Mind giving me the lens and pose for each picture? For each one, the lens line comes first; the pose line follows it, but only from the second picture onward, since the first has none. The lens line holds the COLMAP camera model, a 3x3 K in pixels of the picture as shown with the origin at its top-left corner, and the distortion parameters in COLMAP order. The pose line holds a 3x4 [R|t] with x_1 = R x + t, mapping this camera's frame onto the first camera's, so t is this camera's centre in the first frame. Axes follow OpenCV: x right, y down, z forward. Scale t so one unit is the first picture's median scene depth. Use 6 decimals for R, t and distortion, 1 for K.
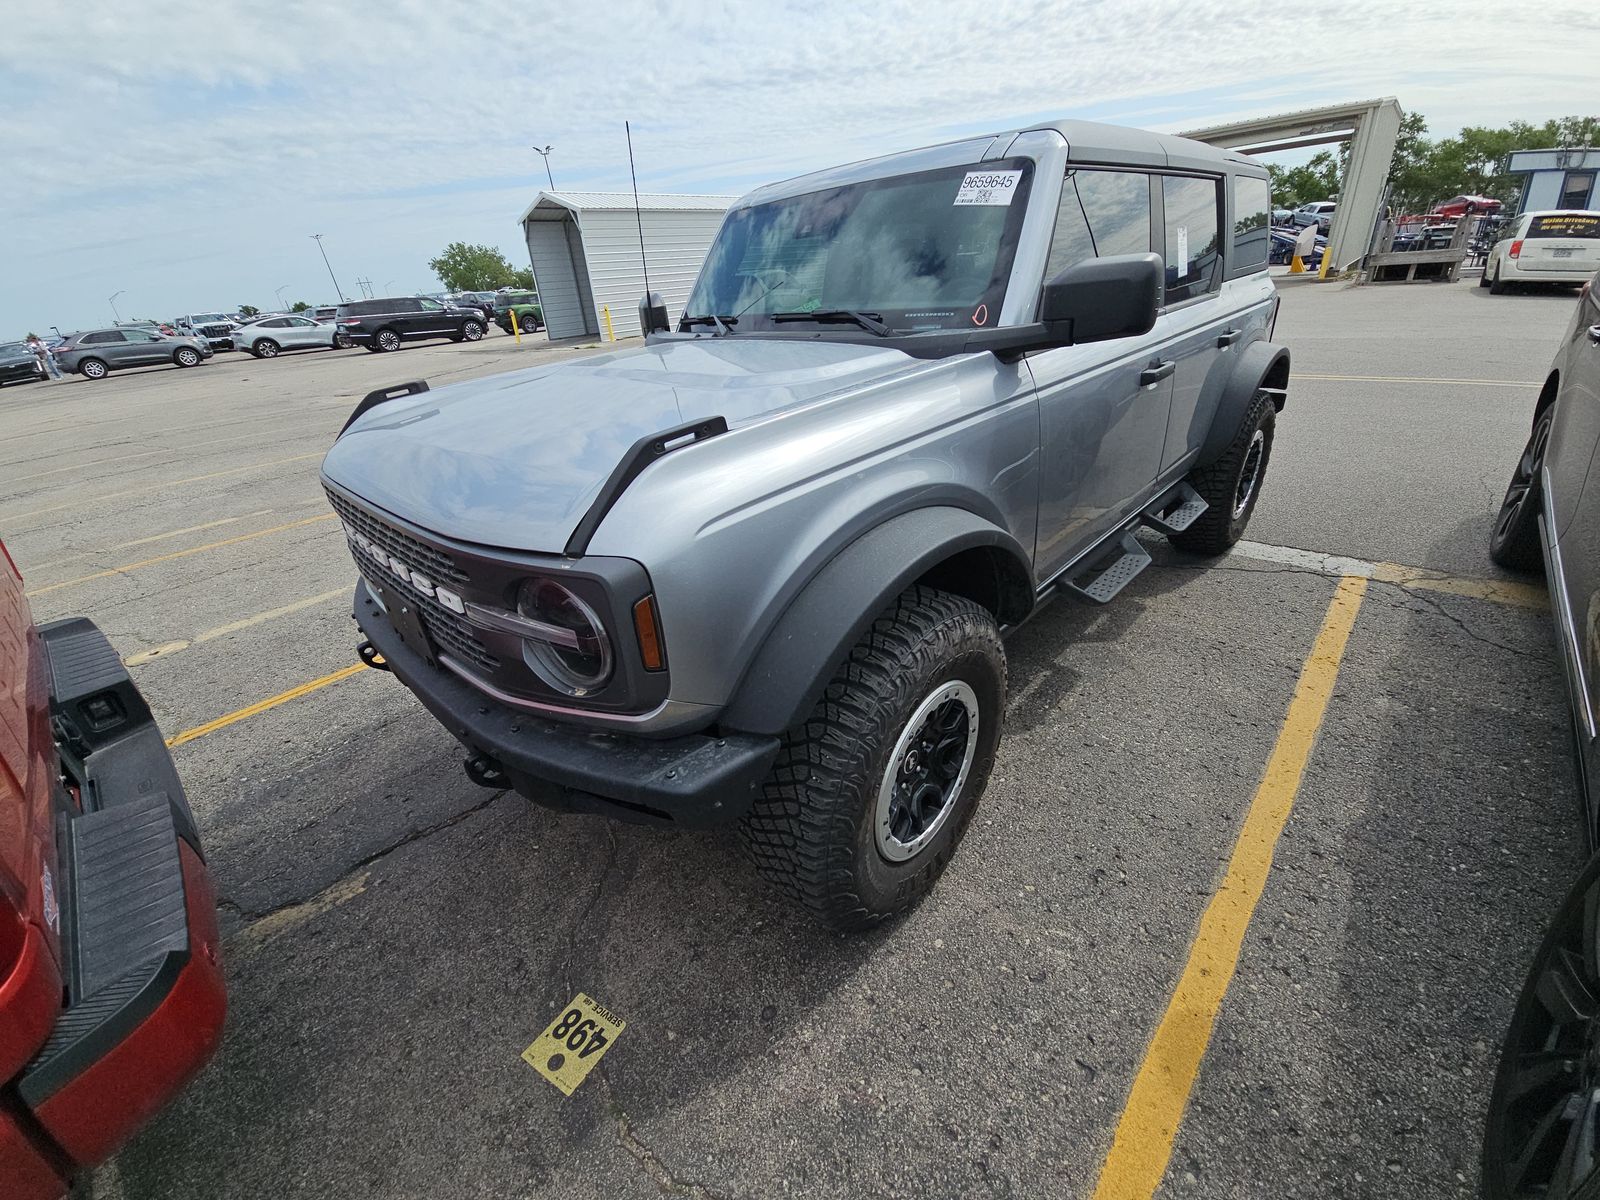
lens RADIAL K [[645.9, 0, 800.0], [0, 645.9, 600.0], [0, 0, 1]] dist [0.026806, -0.021592]
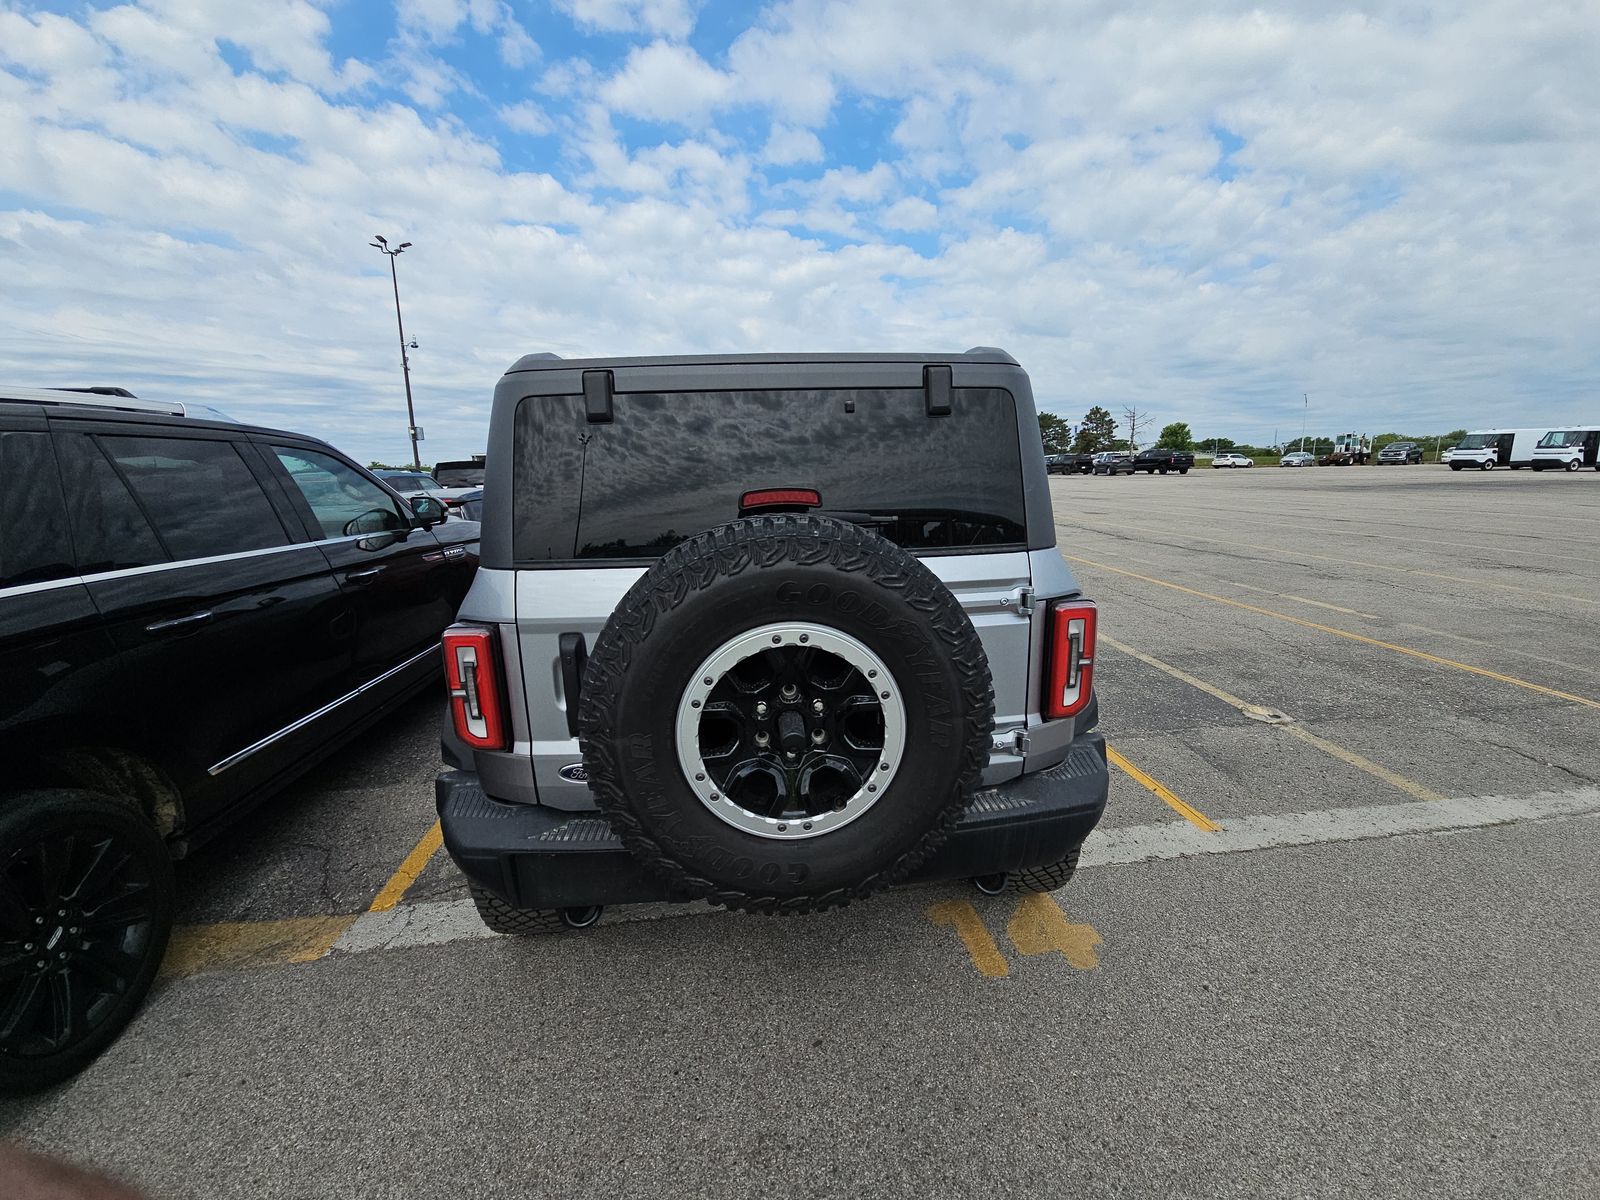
lens RADIAL K [[649.6, 0, 800.0], [0, 649.6, 600.0], [0, 0, 1]] dist [0.014220, -0.010557]
pose [[-0.662340, 0.246996, -0.707318, 0.974013], [-0.261295, 0.808658, 0.527064, -0.861059], [0.702162, 0.533914, -0.471068, 1.508442]]
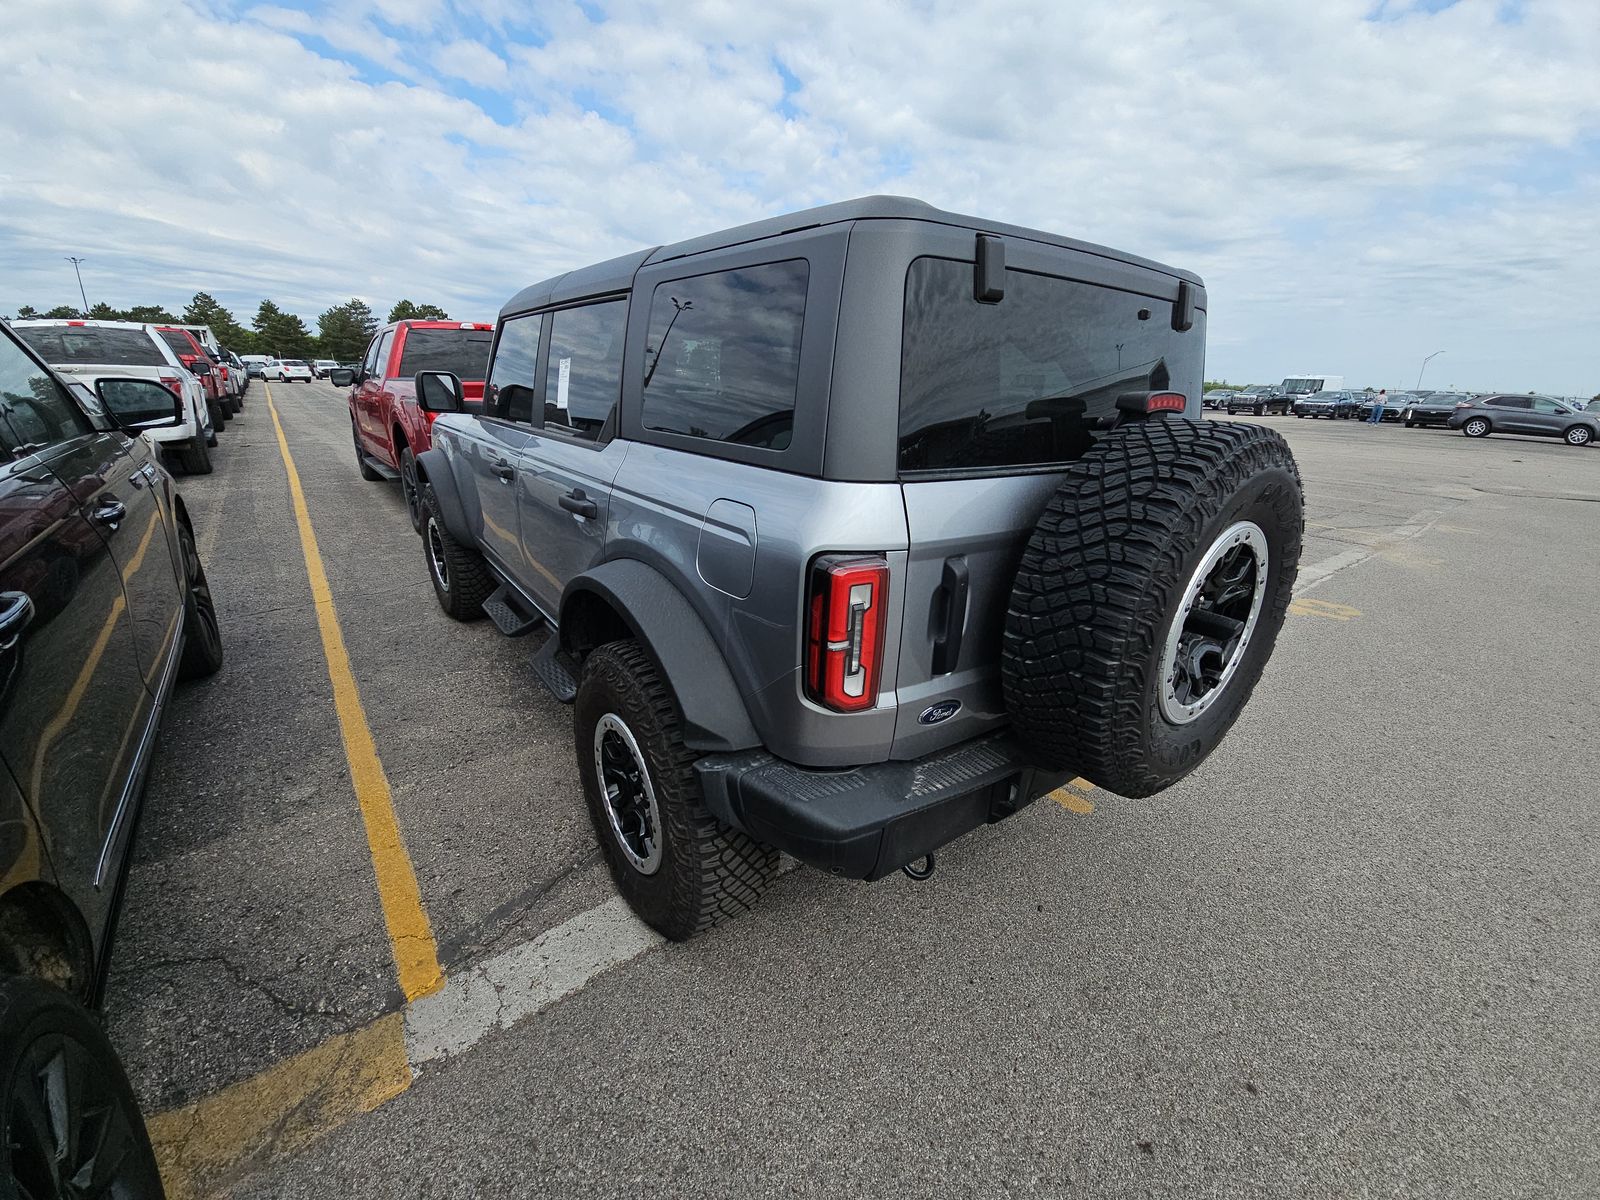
lens RADIAL K [[653.8, 0, 800.0], [0, 653.8, 600.0], [0, 0, 1]] dist [0.003525, -0.005585]
pose [[-0.167869, 0.387345, -0.906523, 1.156576], [-0.459292, 0.782939, 0.419591, -0.648866], [0.872279, 0.486795, 0.046473, 1.081026]]
